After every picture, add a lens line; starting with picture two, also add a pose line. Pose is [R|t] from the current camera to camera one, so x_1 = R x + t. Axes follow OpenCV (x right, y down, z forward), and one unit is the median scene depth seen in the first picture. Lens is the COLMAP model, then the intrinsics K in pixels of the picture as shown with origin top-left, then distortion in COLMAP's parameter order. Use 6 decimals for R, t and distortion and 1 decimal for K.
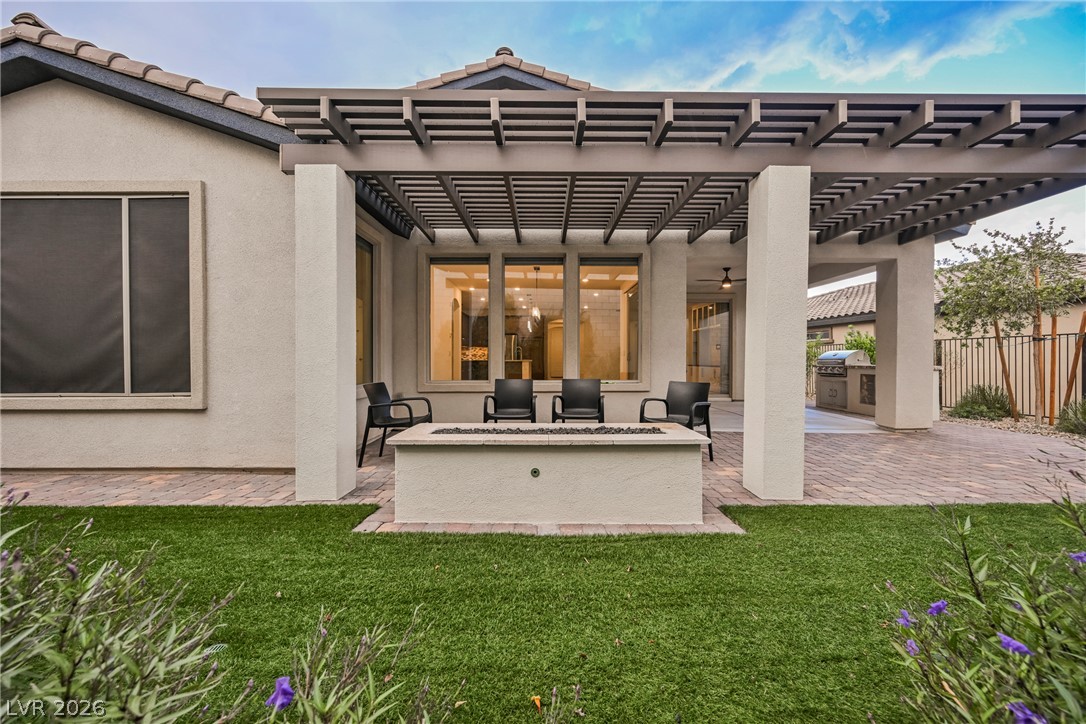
lens RADIAL K [[425.7, 0, 549.4], [0, 425.7, 362.2], [0, 0, 1]] dist [0.005704, -0.000055]
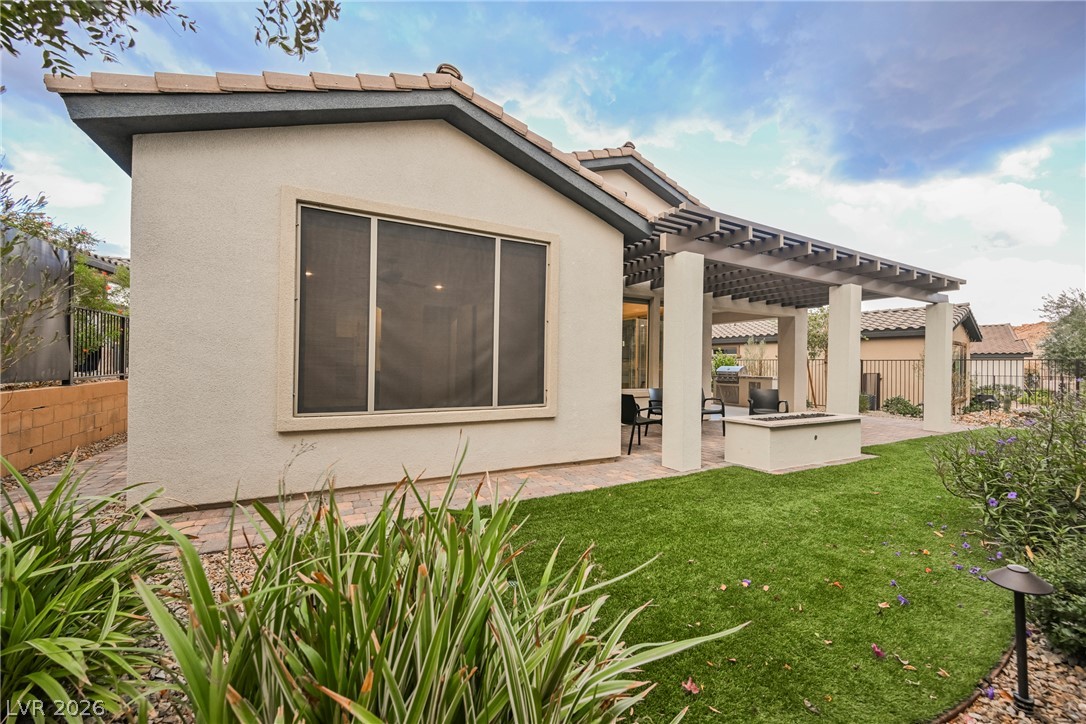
lens RADIAL K [[425.7, 0, 549.4], [0, 425.7, 362.2], [0, 0, 1]] dist [0.005704, -0.000055]
pose [[0.849989, 0.024620, 0.526224, -1.465087], [-0.007569, 0.999375, -0.034532, -0.008030], [-0.526746, 0.025369, 0.849644, -0.047840]]
